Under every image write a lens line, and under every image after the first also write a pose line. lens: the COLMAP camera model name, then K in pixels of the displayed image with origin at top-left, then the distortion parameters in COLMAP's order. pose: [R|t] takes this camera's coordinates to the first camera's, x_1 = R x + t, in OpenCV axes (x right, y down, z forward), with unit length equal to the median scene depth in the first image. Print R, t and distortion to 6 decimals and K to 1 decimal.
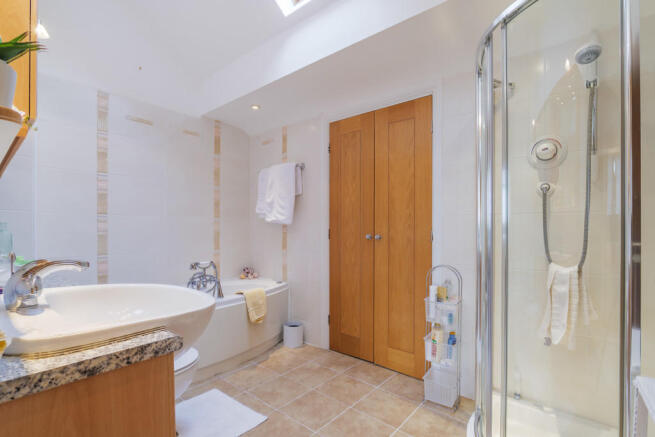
lens RADIAL K [[309.2, 0, 327.1], [0, 309.2, 230.3], [0, 0, 1]] dist [-0.029405, 0.007906]
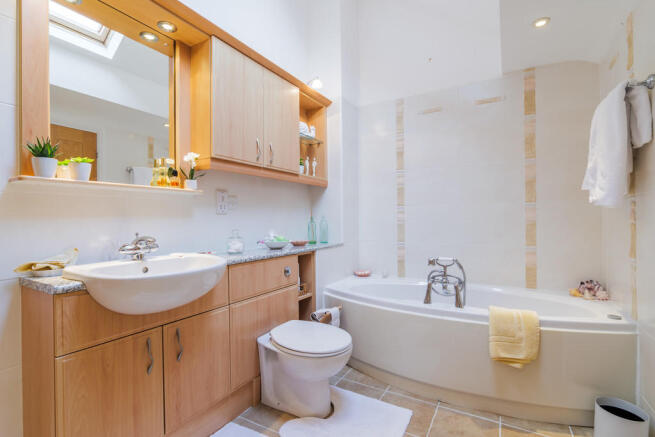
lens RADIAL K [[302.2, 0, 327.5], [0, 302.2, 218.5], [0, 0, 1]] dist [-0.026746, 0.007558]
pose [[0.170813, -0.005574, -0.985288, 0.304147], [0.004555, 0.999978, -0.004867, -0.001510], [0.985293, -0.003656, 0.170835, 0.492500]]
